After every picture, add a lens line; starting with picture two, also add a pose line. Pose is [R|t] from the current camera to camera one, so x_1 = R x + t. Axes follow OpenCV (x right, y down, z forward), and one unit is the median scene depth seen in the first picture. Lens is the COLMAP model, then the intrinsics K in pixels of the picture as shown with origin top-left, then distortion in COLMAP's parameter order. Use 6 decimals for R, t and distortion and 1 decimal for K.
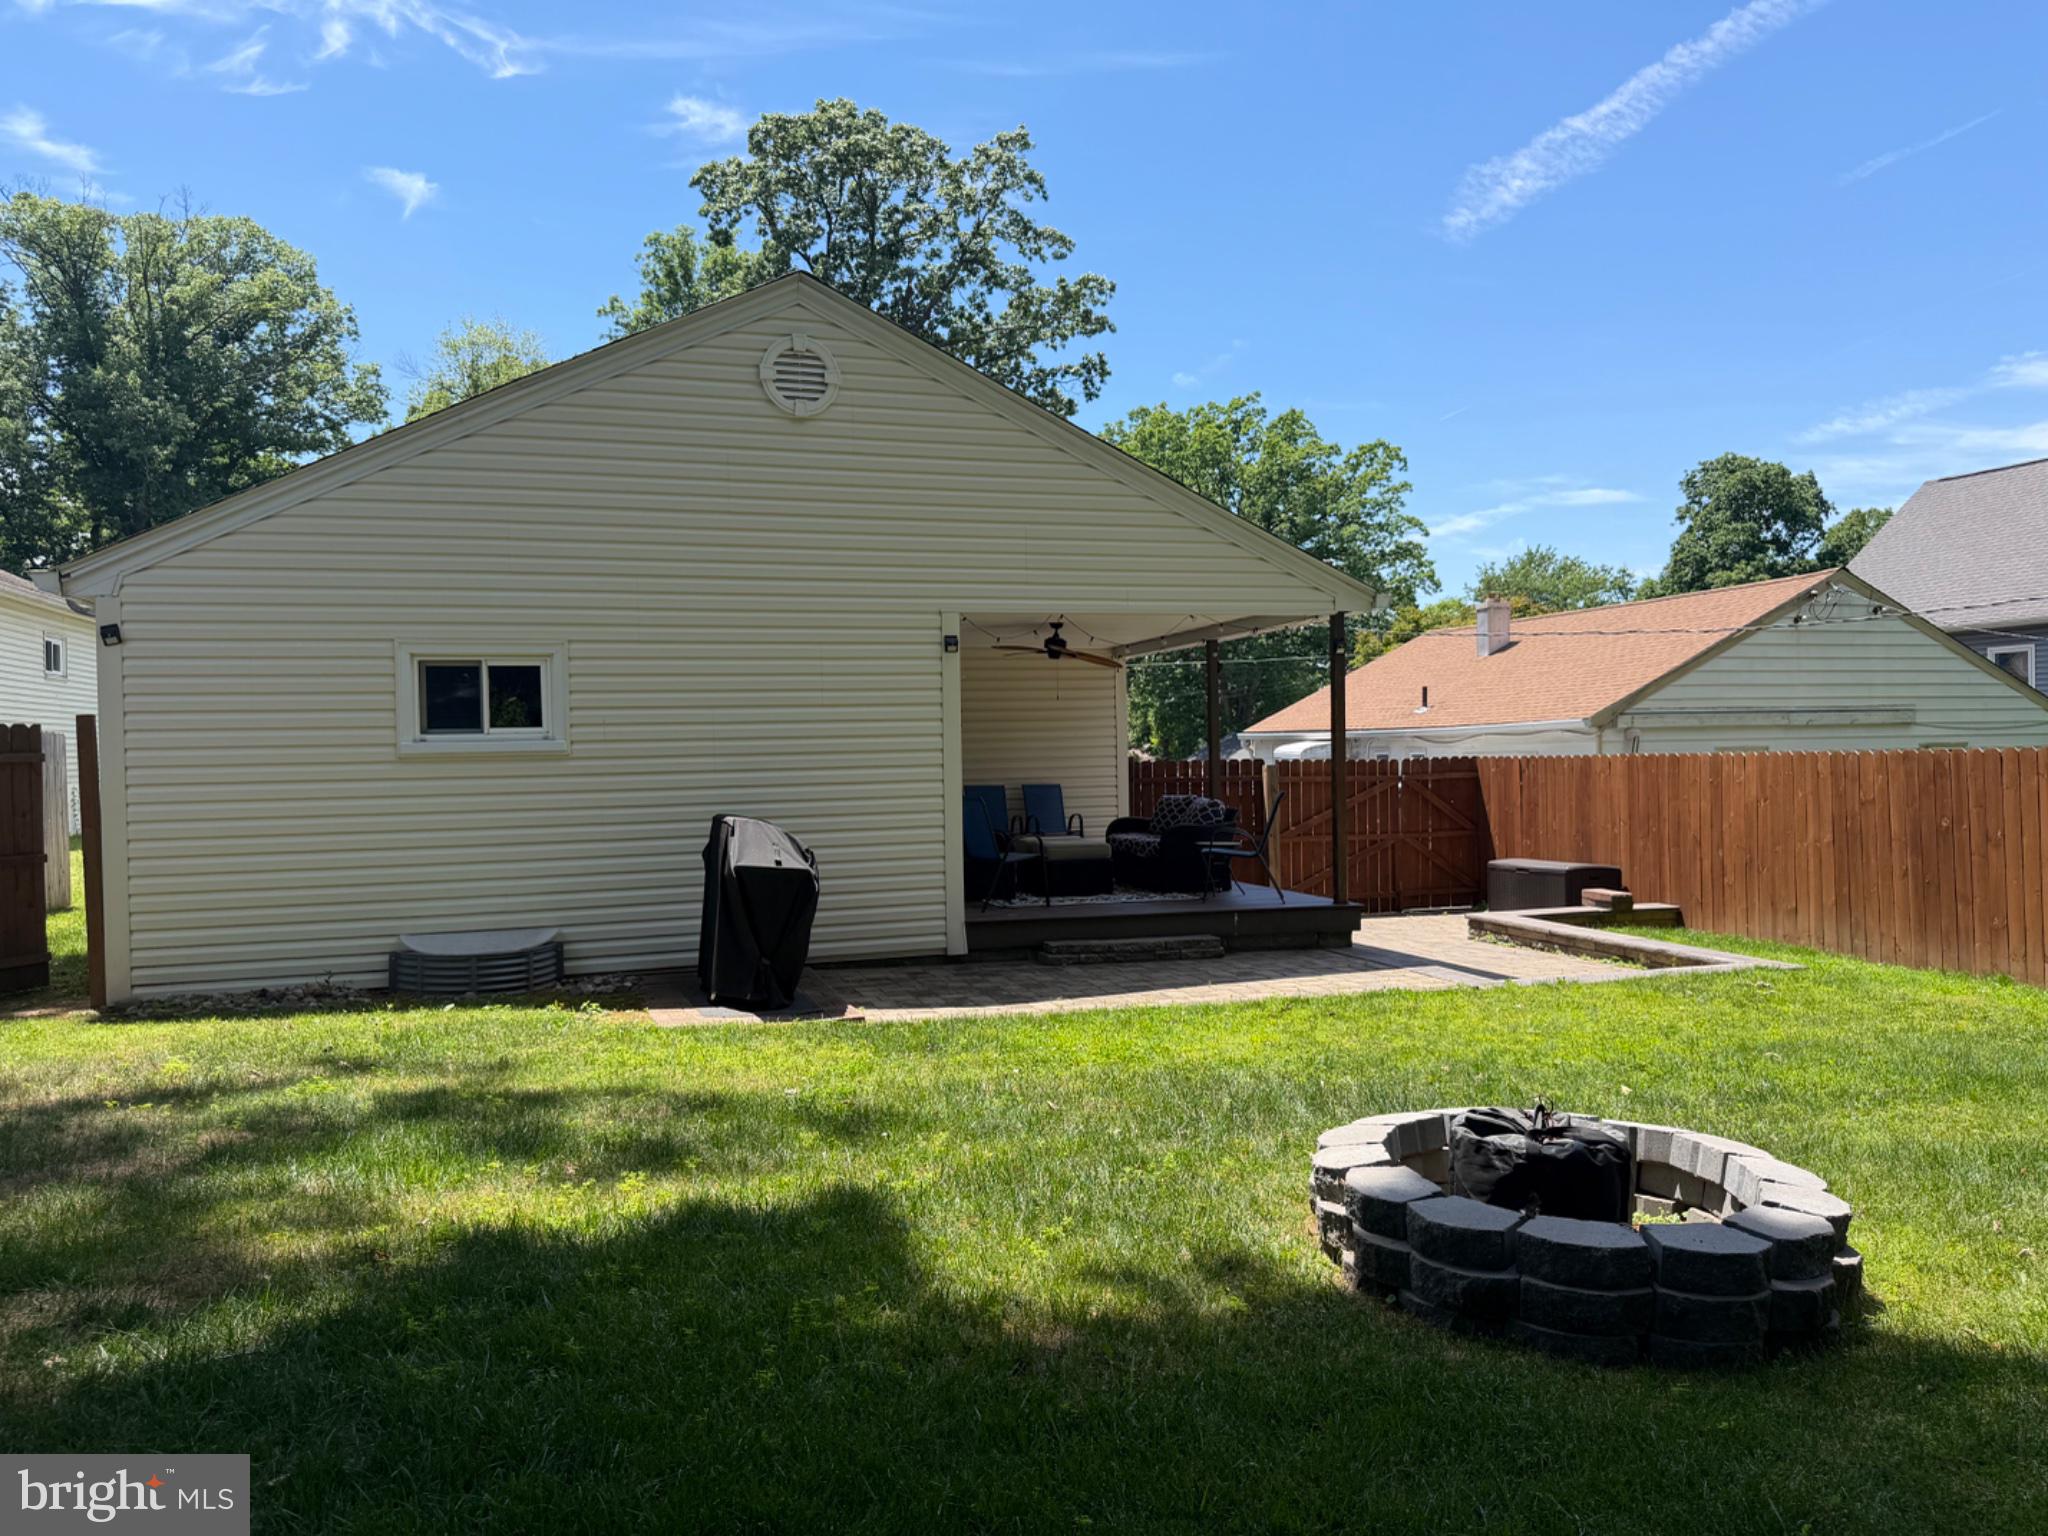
lens RADIAL K [[1451.3, 0, 1037.1], [0, 1451.3, 783.1], [0, 0, 1]] dist [0.067106, -0.078167]
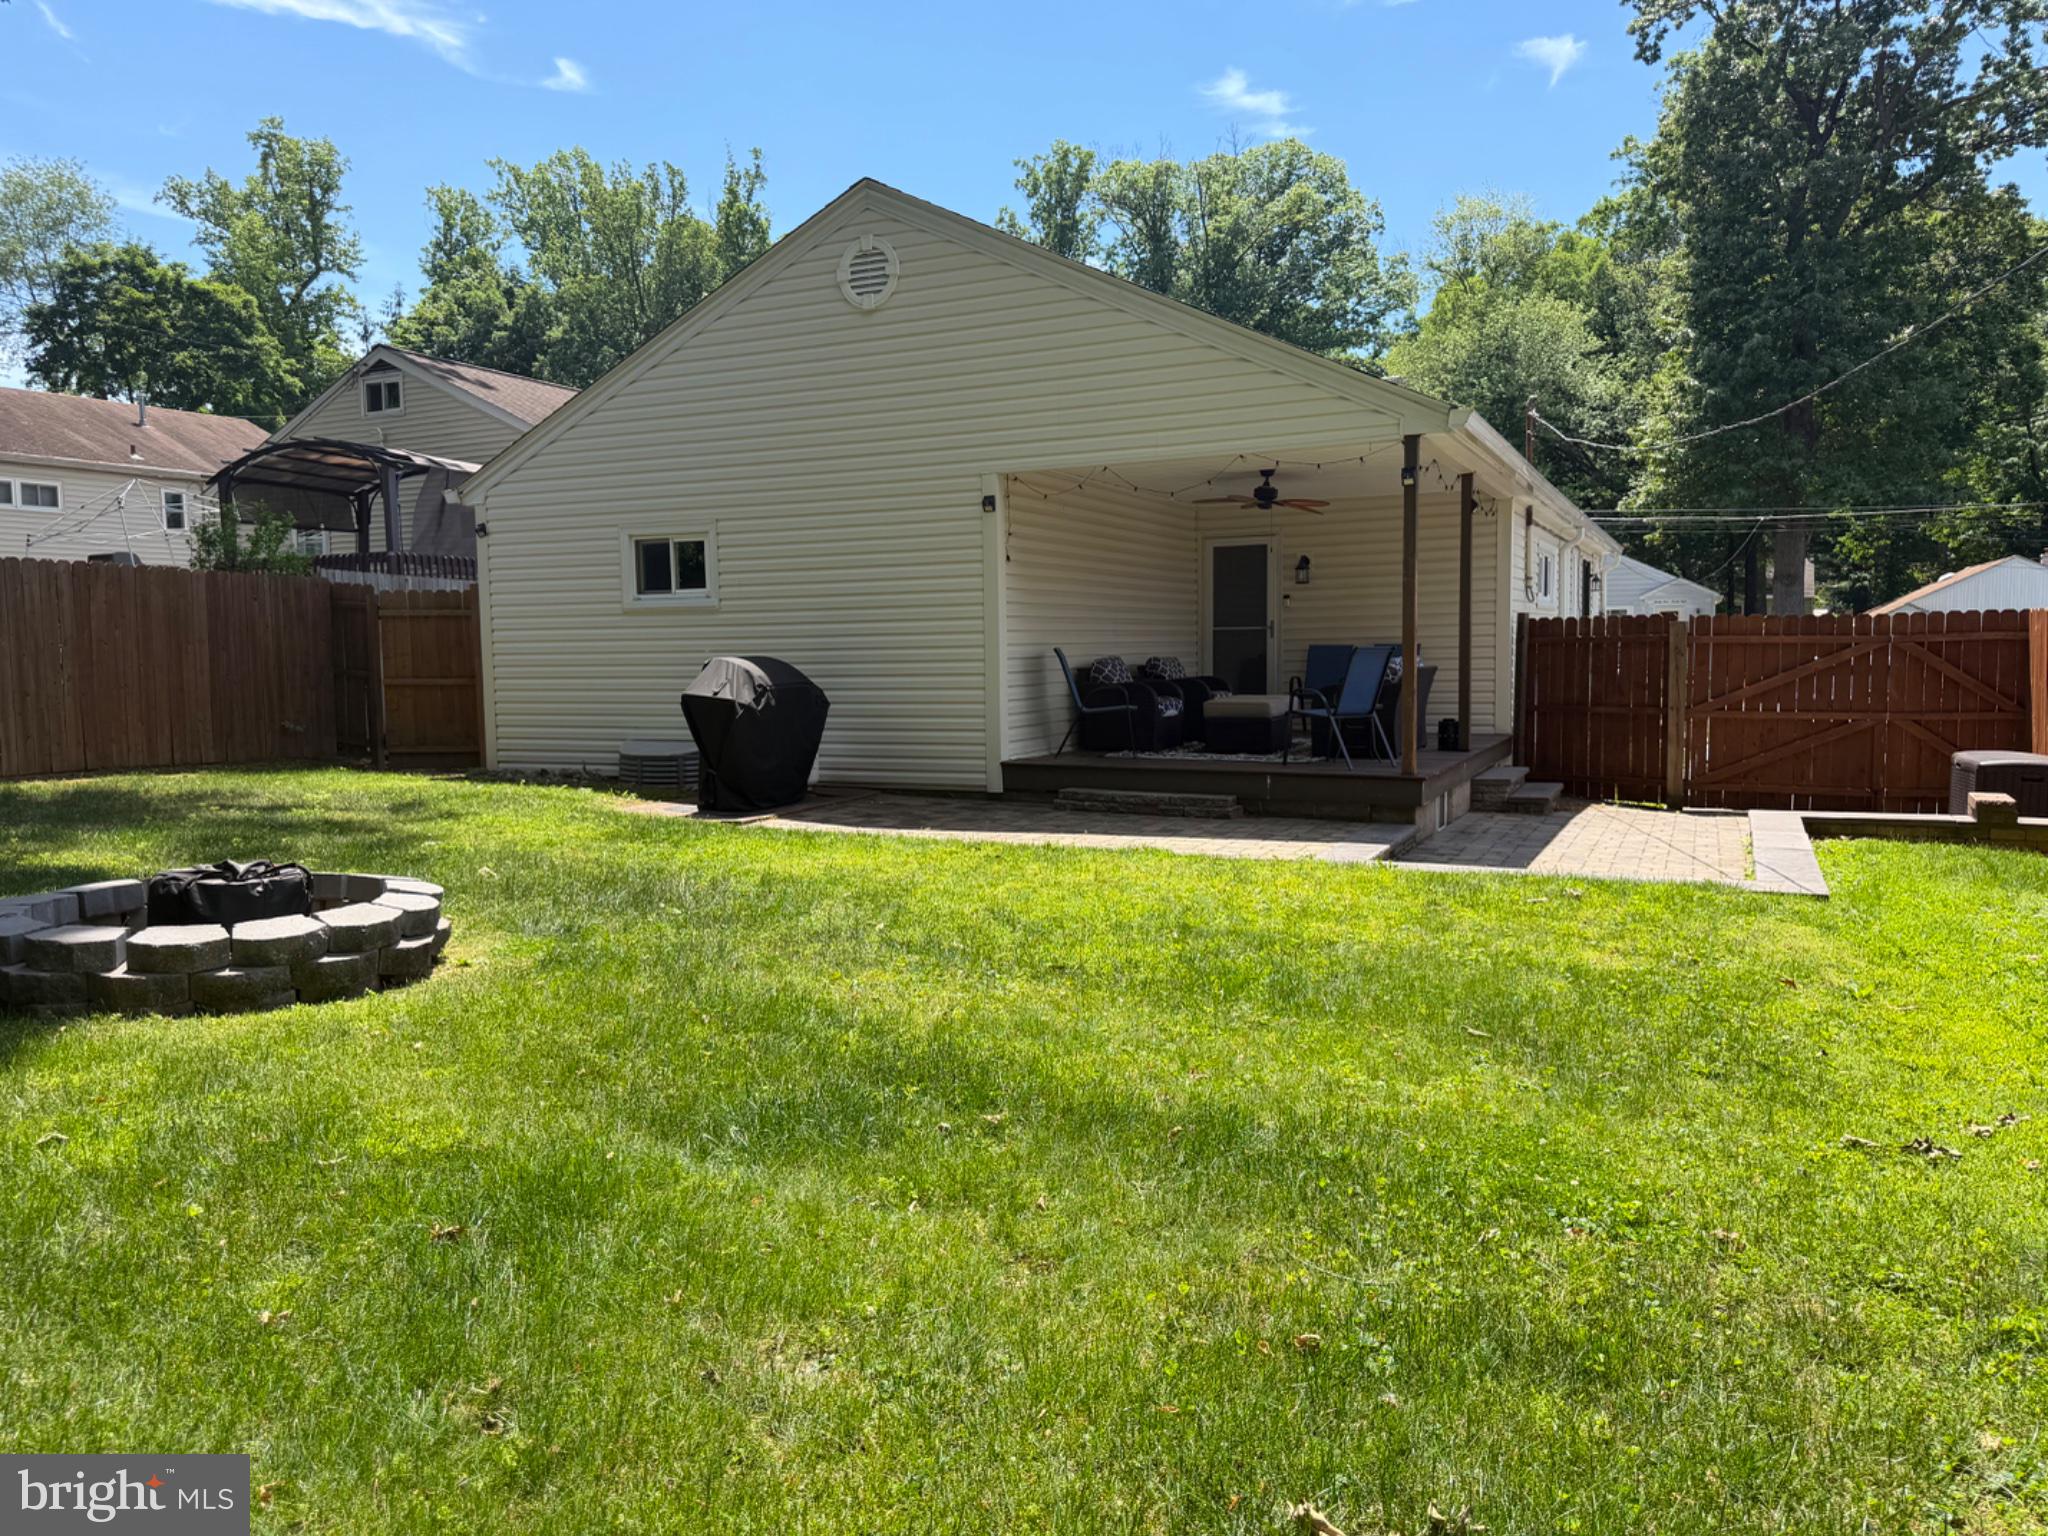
lens RADIAL K [[1451.3, 0, 1029.4], [0, 1451.3, 755.1], [0, 0, 1]] dist [0.067106, -0.078167]
pose [[0.747679, 0.057237, -0.661589, 0.657773], [-0.012326, 0.997303, 0.072350, 0.010850], [0.663946, -0.045940, 0.746368, 0.202771]]
